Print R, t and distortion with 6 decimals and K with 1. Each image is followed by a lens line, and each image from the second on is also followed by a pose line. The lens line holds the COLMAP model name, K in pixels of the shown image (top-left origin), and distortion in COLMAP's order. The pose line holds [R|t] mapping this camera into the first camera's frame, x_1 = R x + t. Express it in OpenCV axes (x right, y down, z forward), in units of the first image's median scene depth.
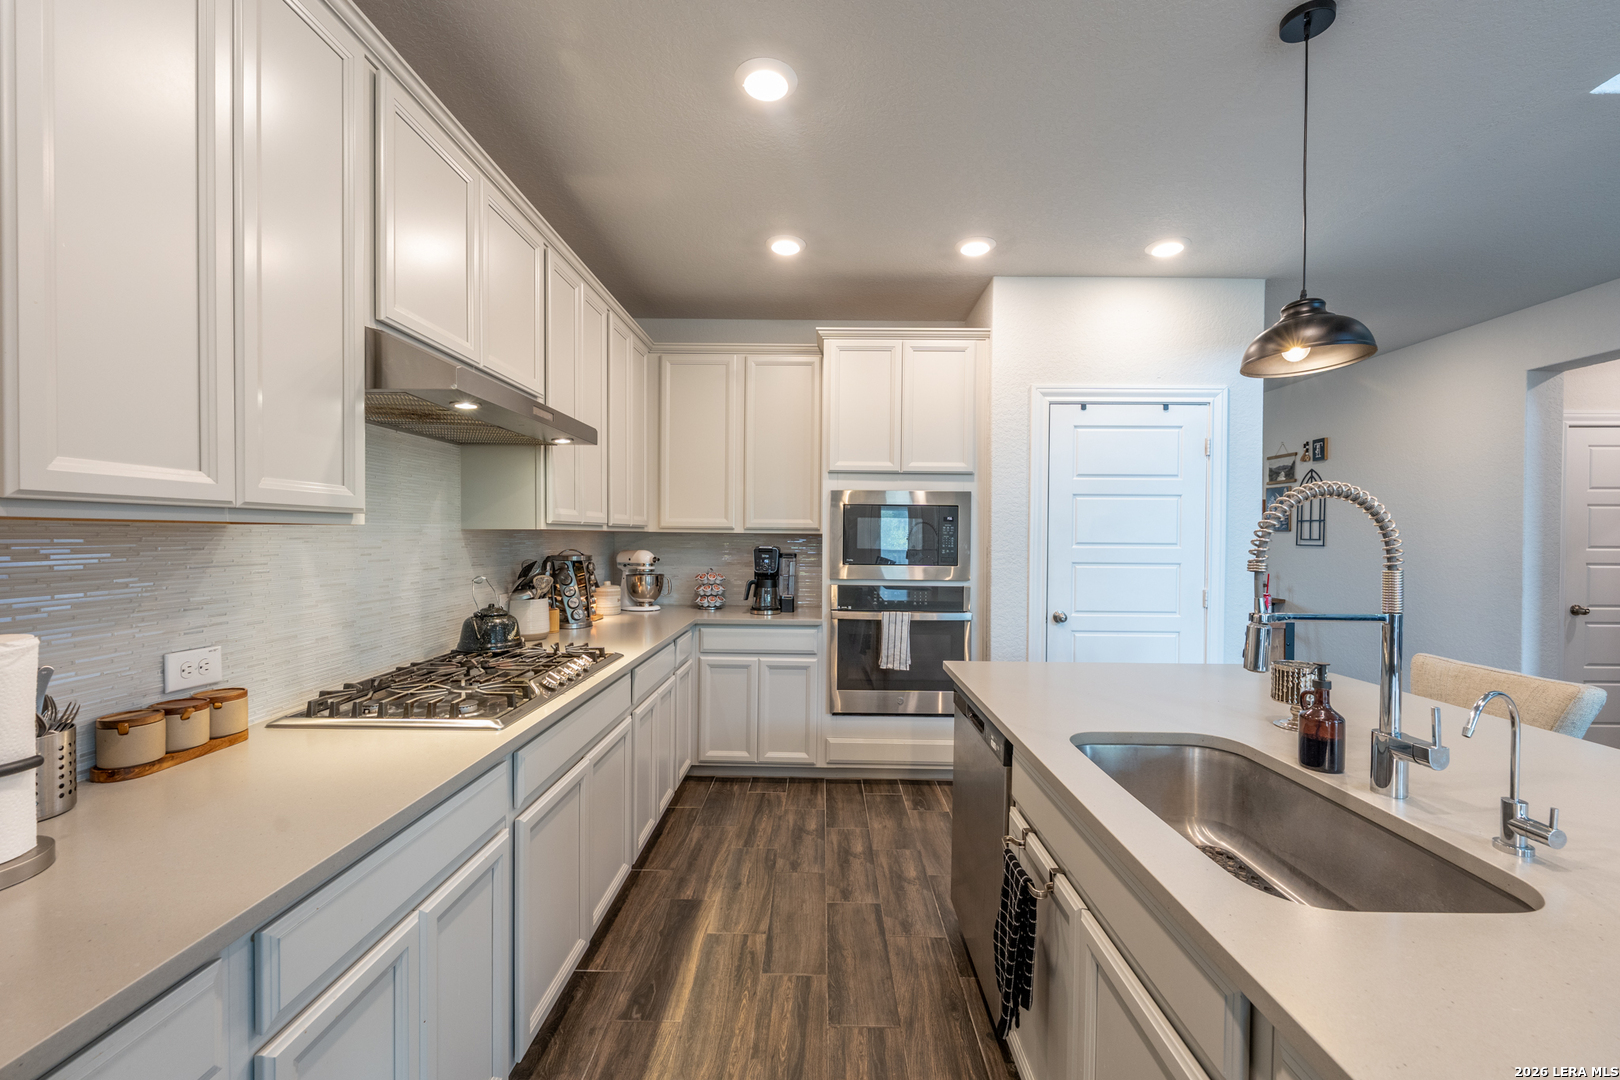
lens RADIAL K [[655.4, 0, 806.7], [0, 655.4, 541.1], [0, 0, 1]] dist [0.000601, -0.000864]
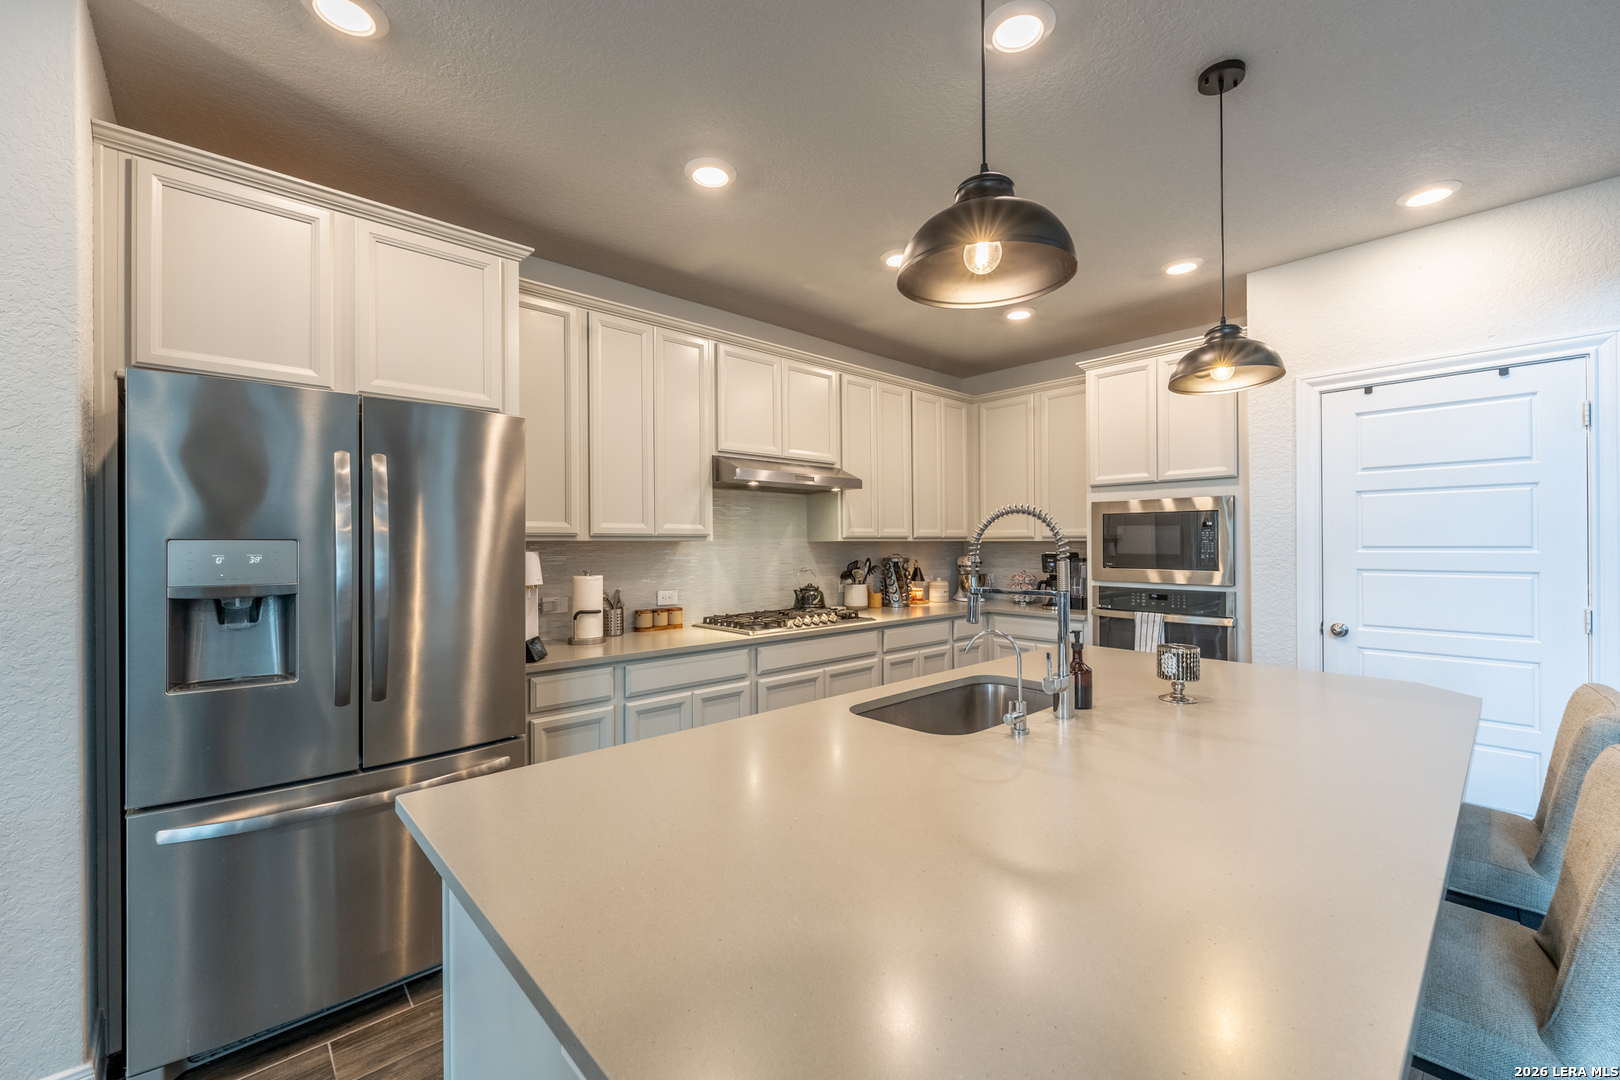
lens RADIAL K [[655.4, 0, 800.0], [0, 655.4, 544.1], [0, 0, 1]] dist [0.000601, -0.000864]
pose [[0.668899, -0.011602, -0.743263, 0.563944], [0.003739, 0.999918, -0.012244, 0.007195], [0.743344, 0.005411, 0.668888, -0.142948]]
